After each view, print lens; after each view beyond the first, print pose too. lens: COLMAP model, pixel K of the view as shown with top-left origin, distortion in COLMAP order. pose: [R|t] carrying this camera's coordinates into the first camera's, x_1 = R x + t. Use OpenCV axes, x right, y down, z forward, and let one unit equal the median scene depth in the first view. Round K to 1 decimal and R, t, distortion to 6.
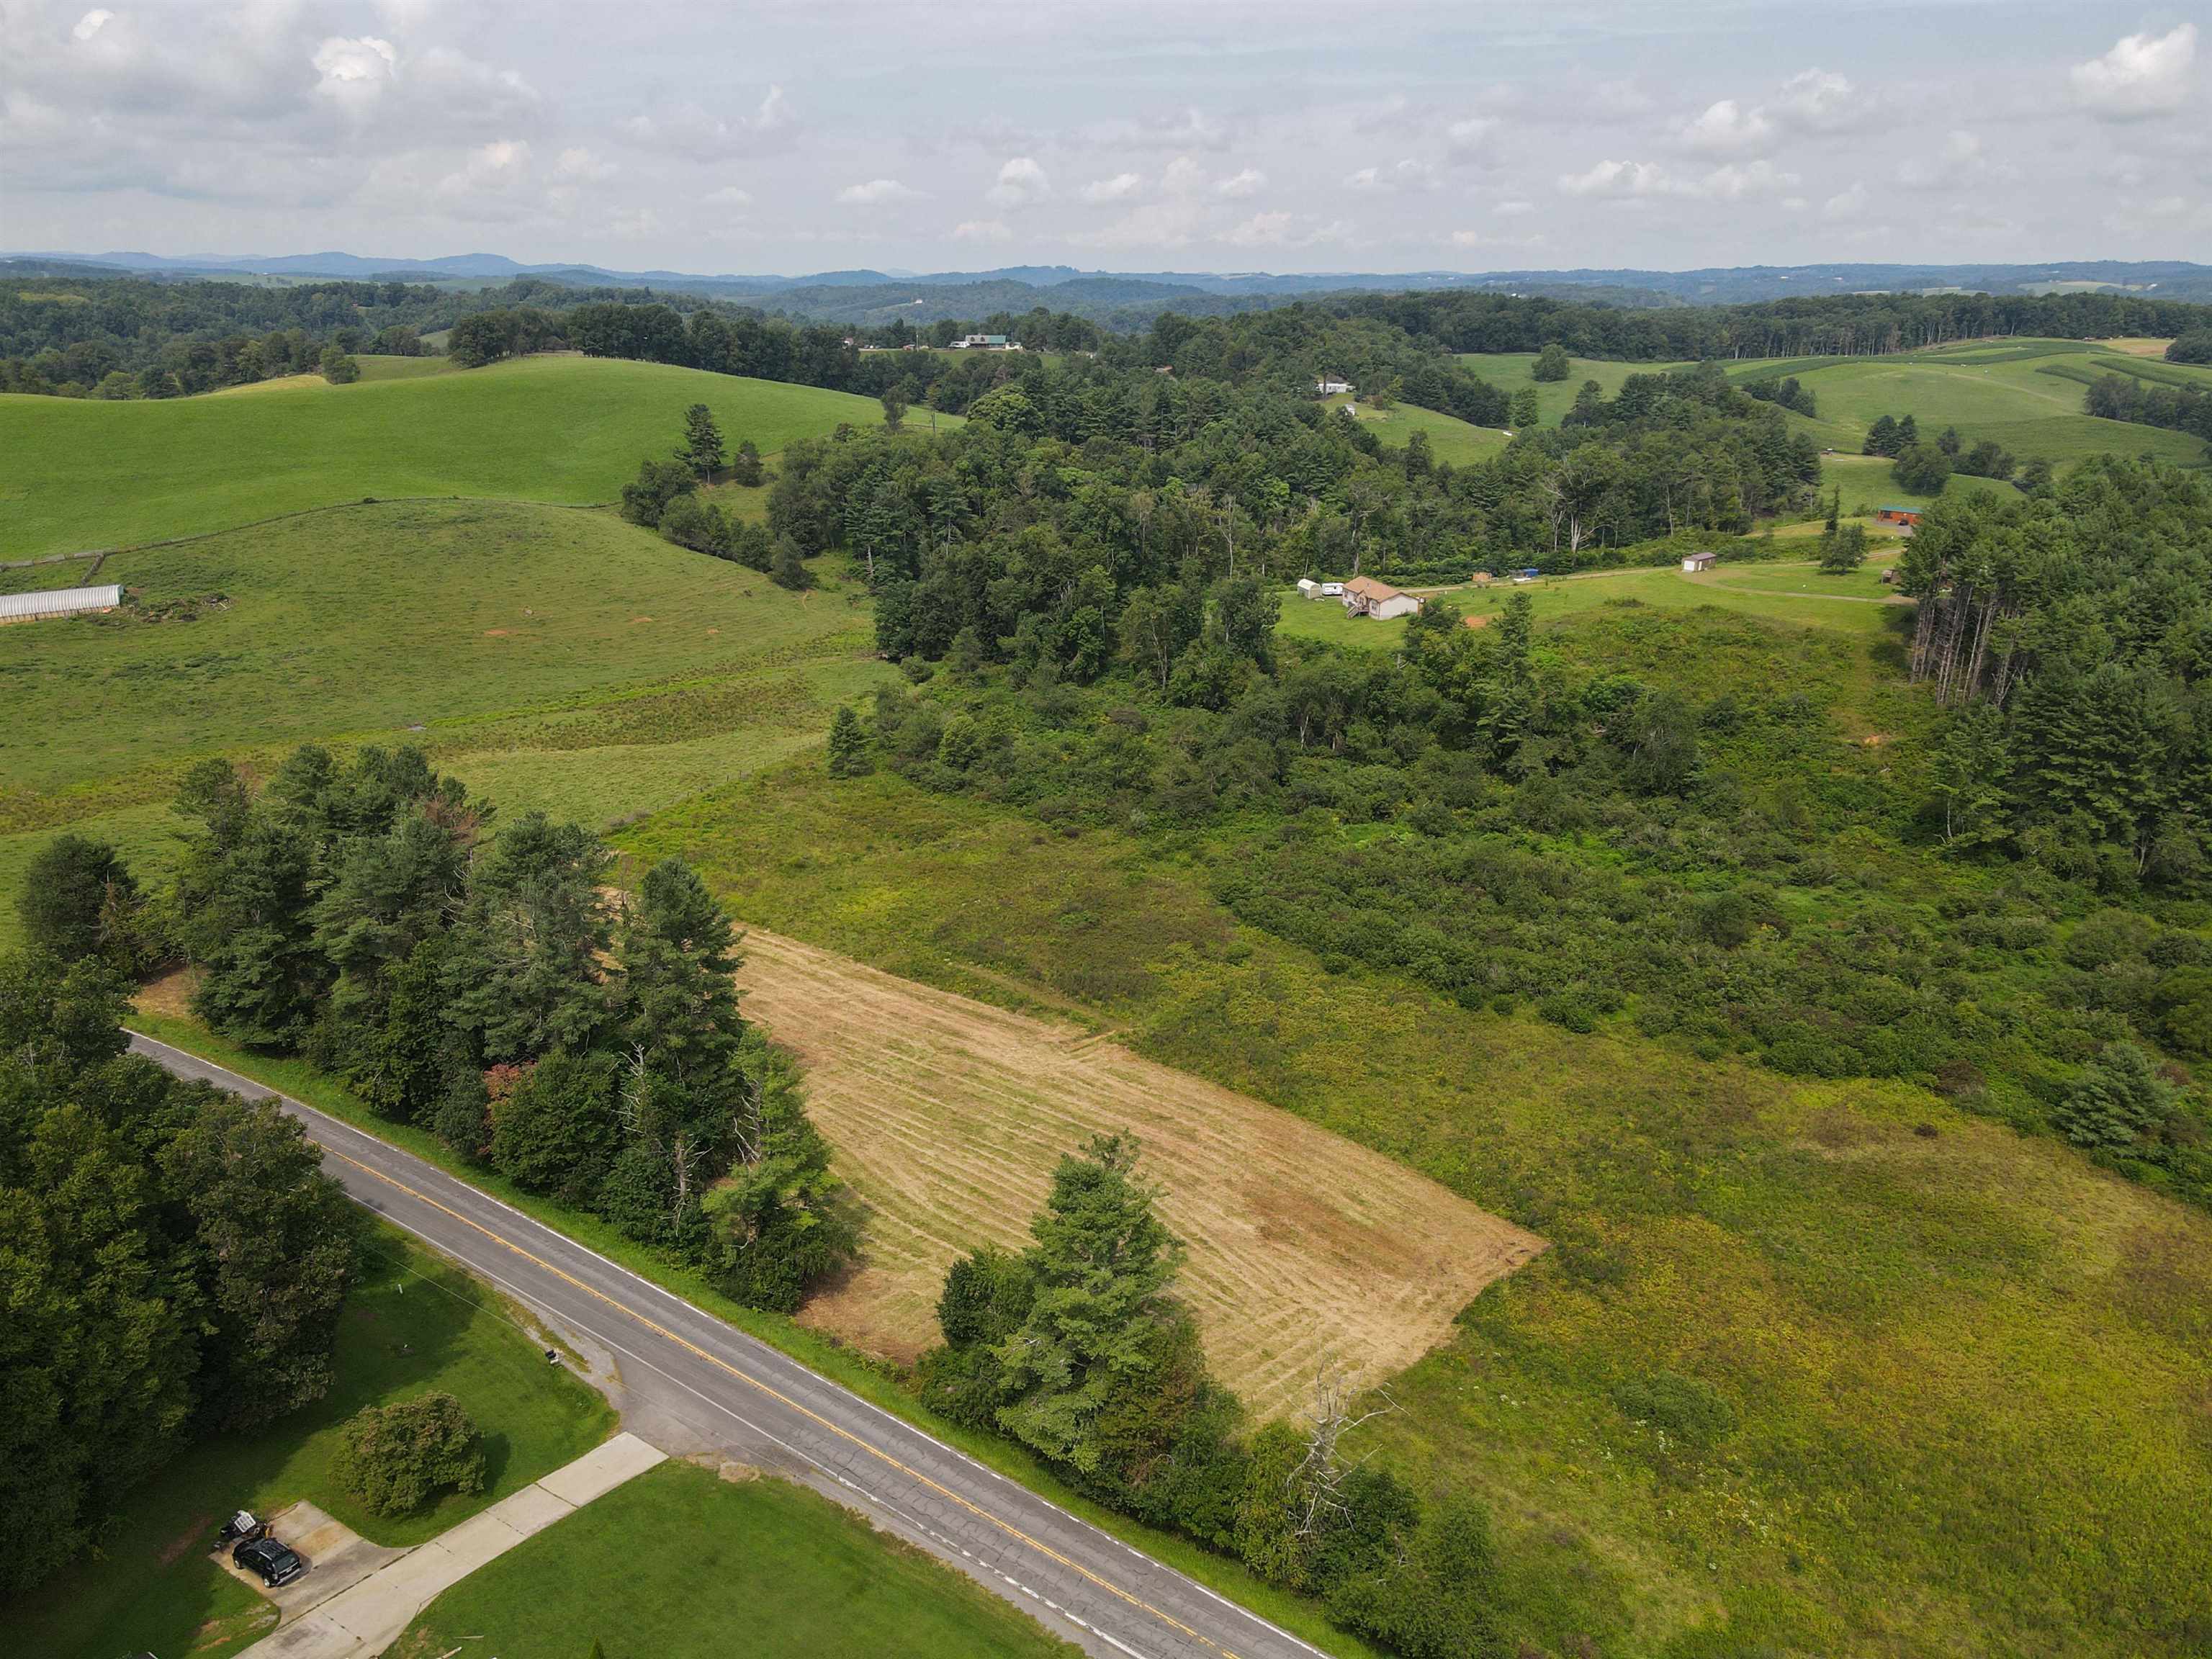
lens RADIAL K [[1613.7, 0, 1103.7], [0, 1613.7, 845.6], [0, 0, 1]] dist [0.001254, 0.045986]
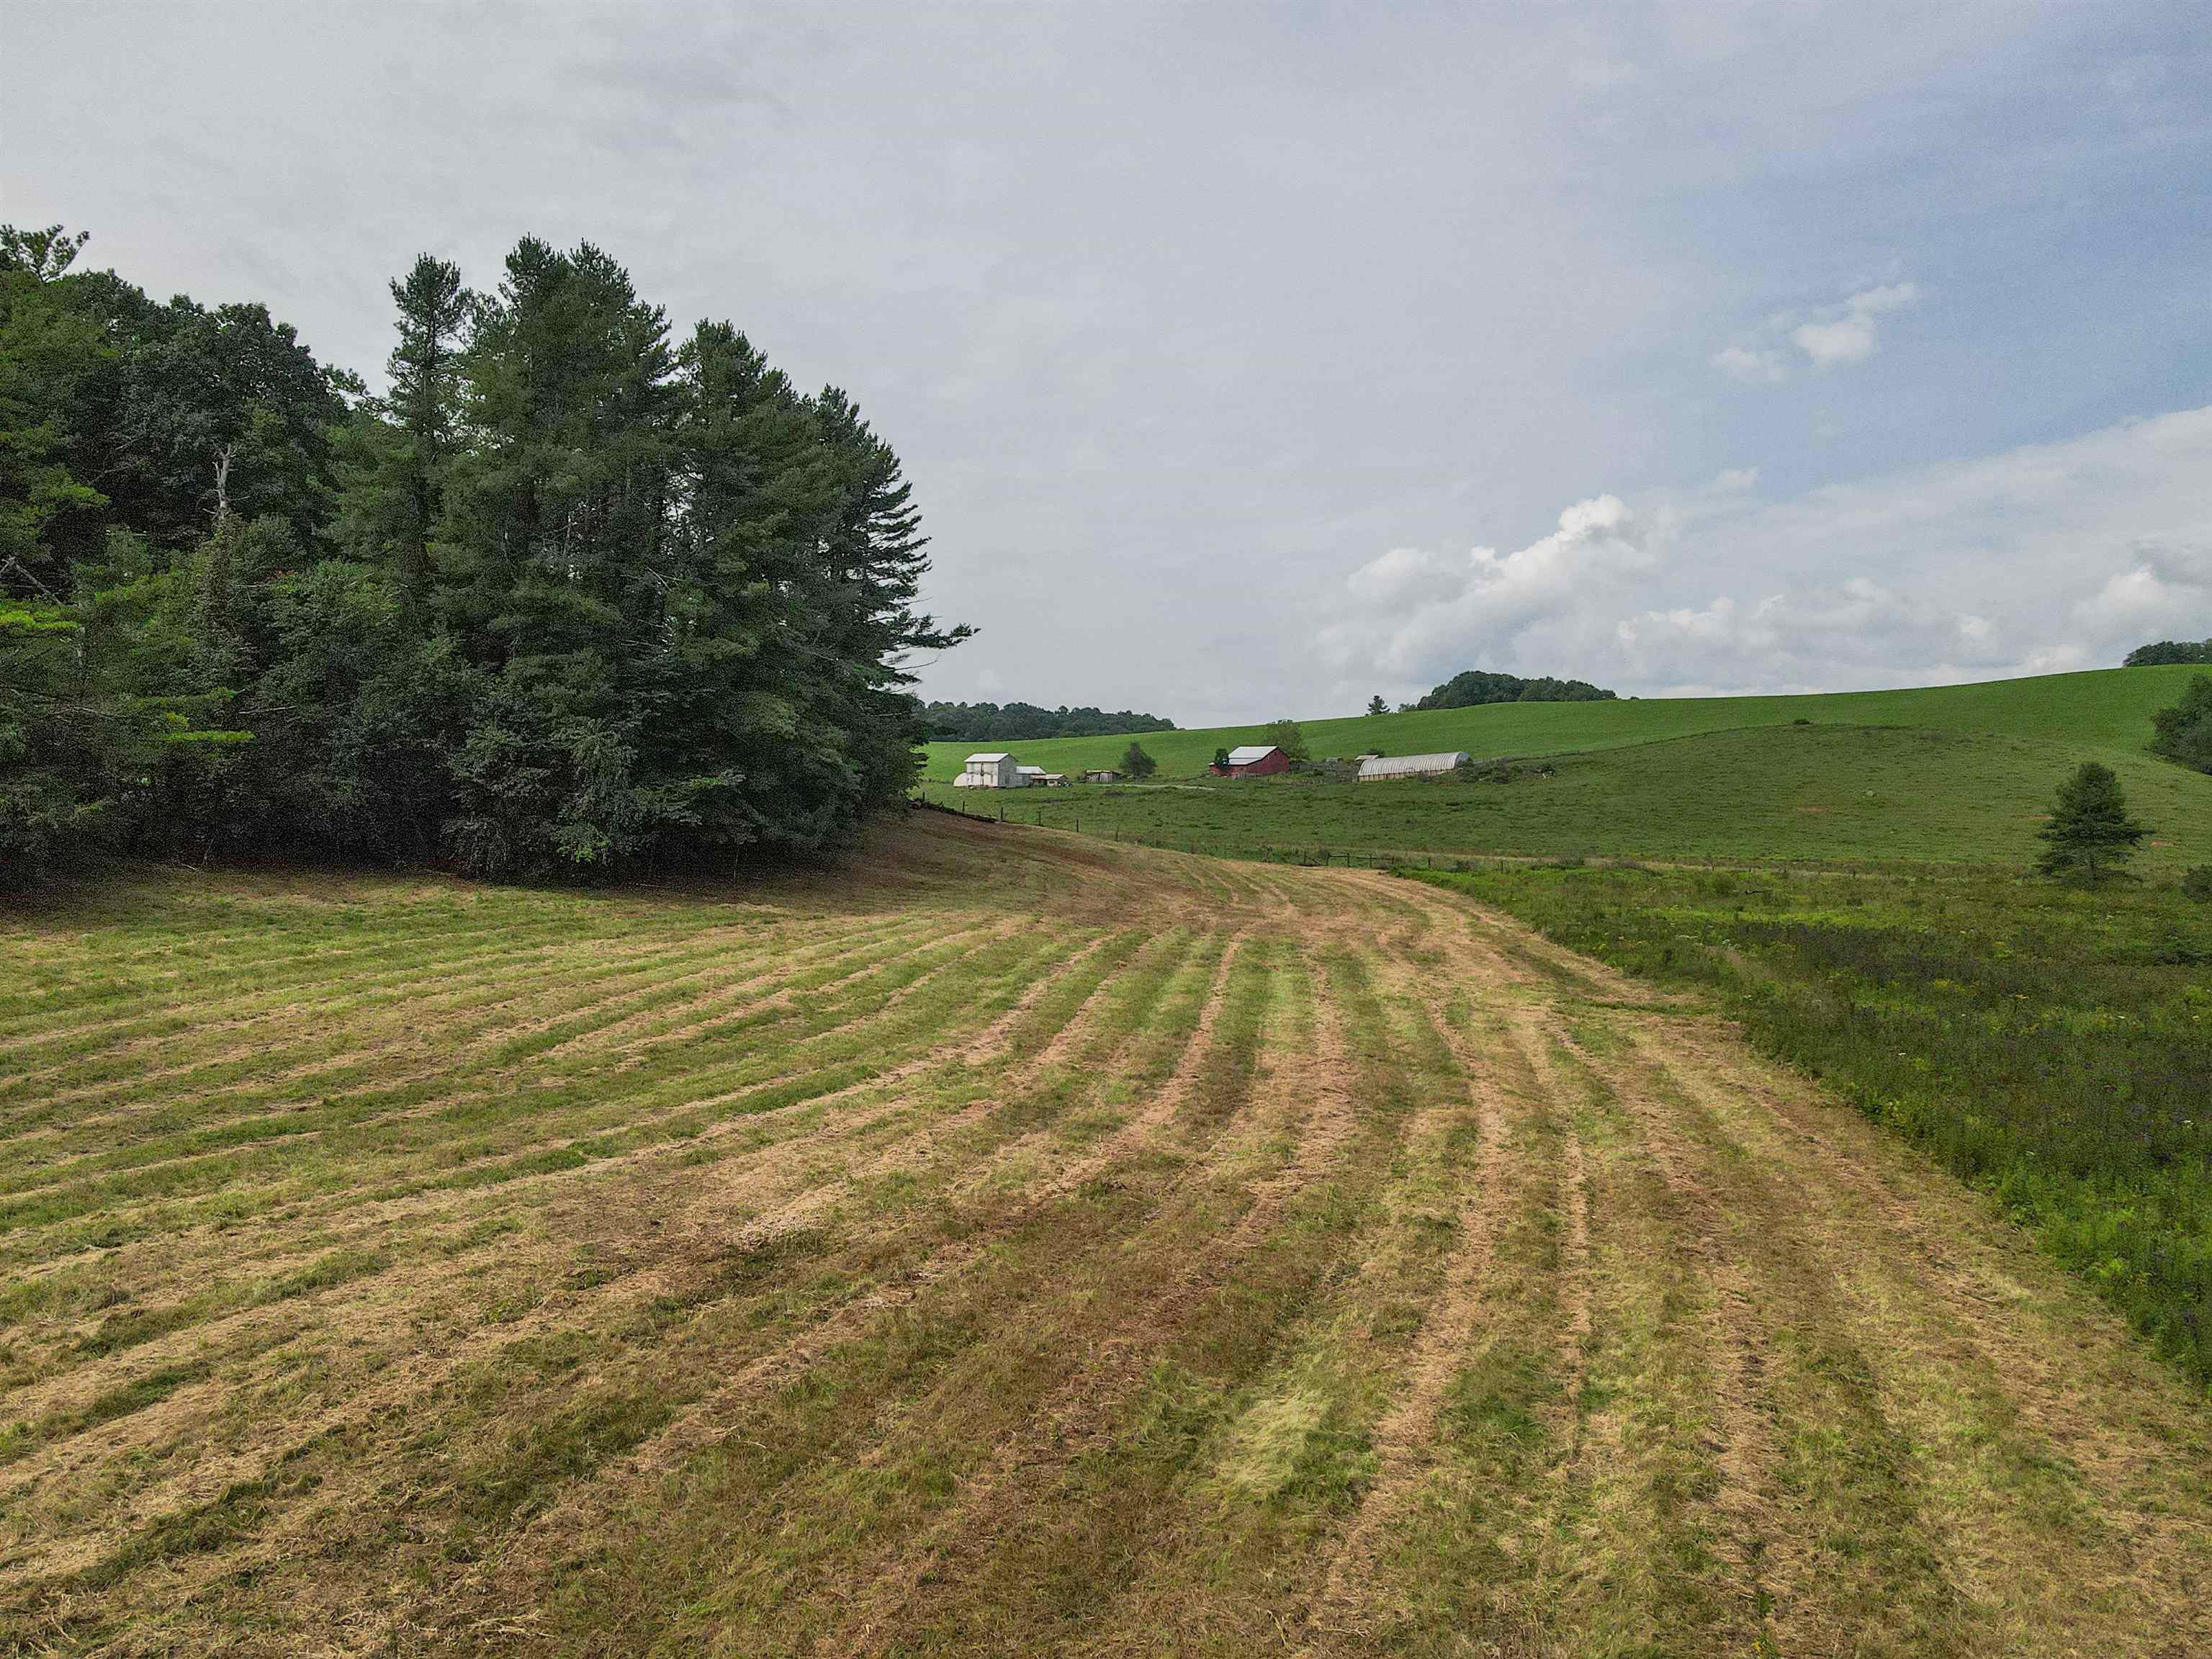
lens RADIAL K [[1619.0, 0, 1103.5], [0, 1619.0, 831.6], [0, 0, 1]] dist [0.004539, 0.030969]
pose [[0.508873, 0.022026, -0.860560, 0.214487], [-0.292016, 0.944816, -0.148494, 0.174038], [0.809799, 0.326861, 0.487223, 0.758716]]
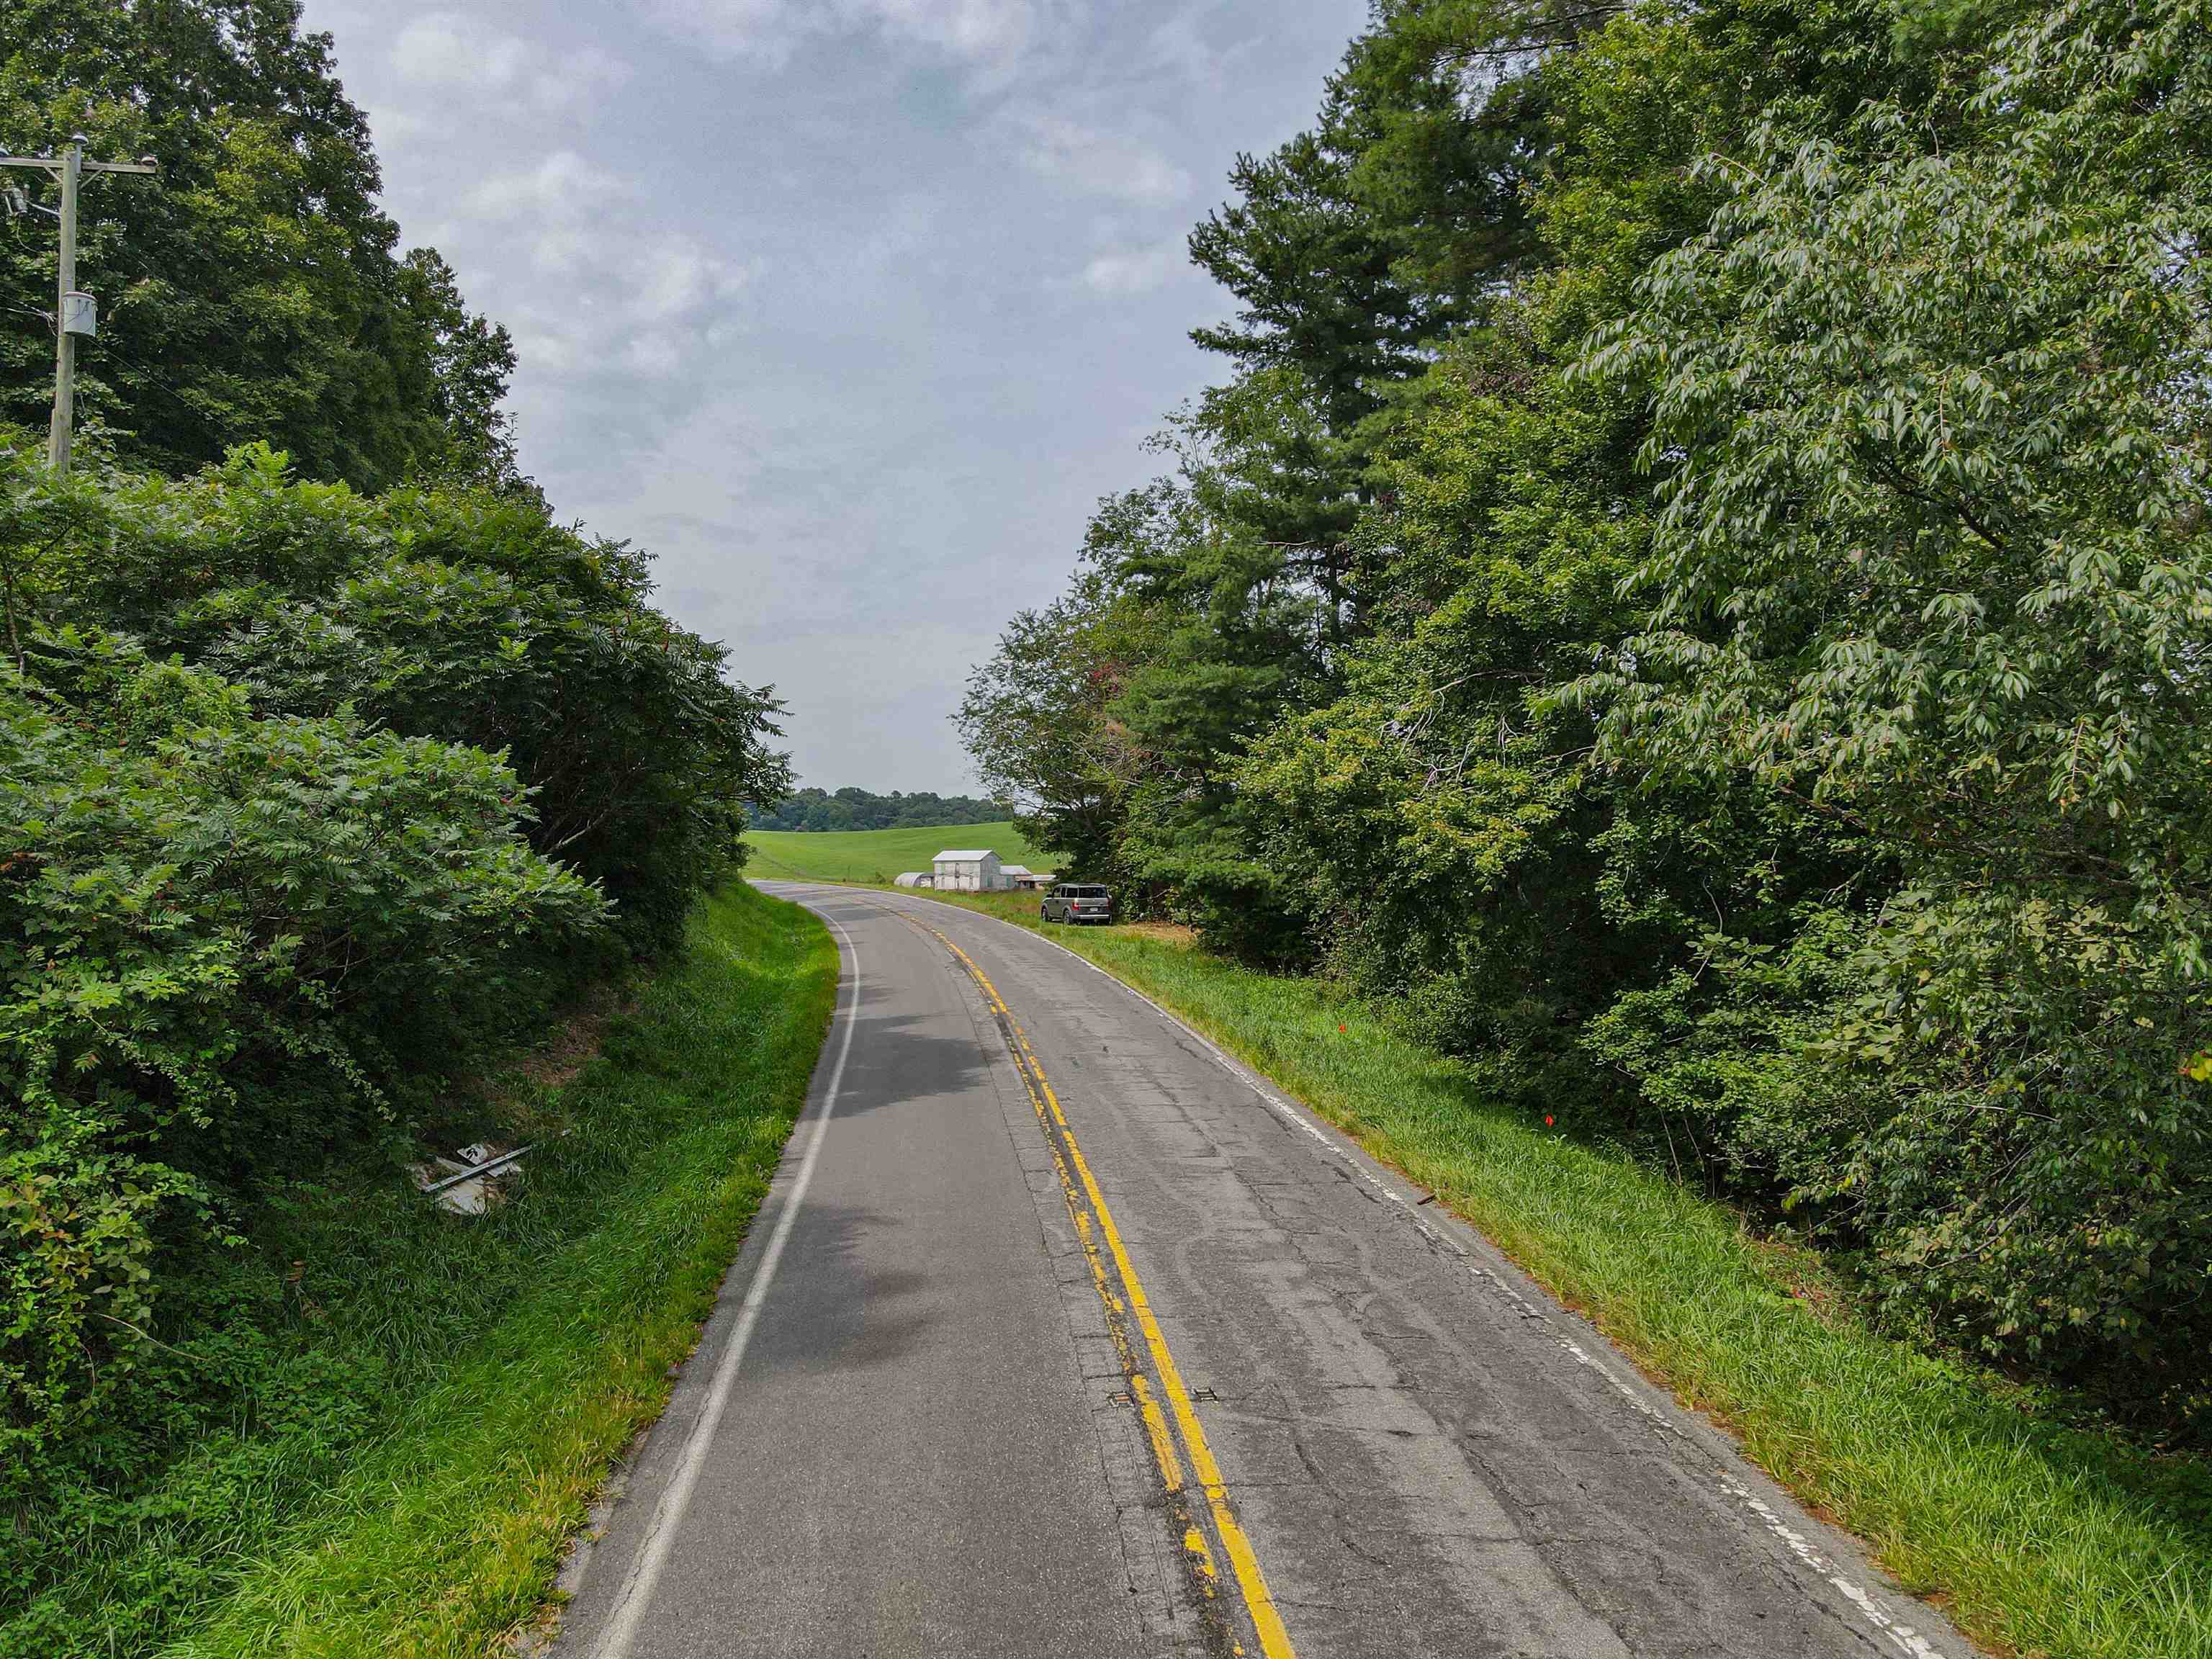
lens RADIAL K [[1619.0, 0, 1103.5], [0, 1619.0, 831.6], [0, 0, 1]] dist [0.004539, 0.030969]
pose [[0.629569, -0.027173, -0.776469, -0.288600], [-0.252346, 0.938055, -0.237432, 0.159106], [0.734822, 0.345419, 0.583714, 0.729449]]
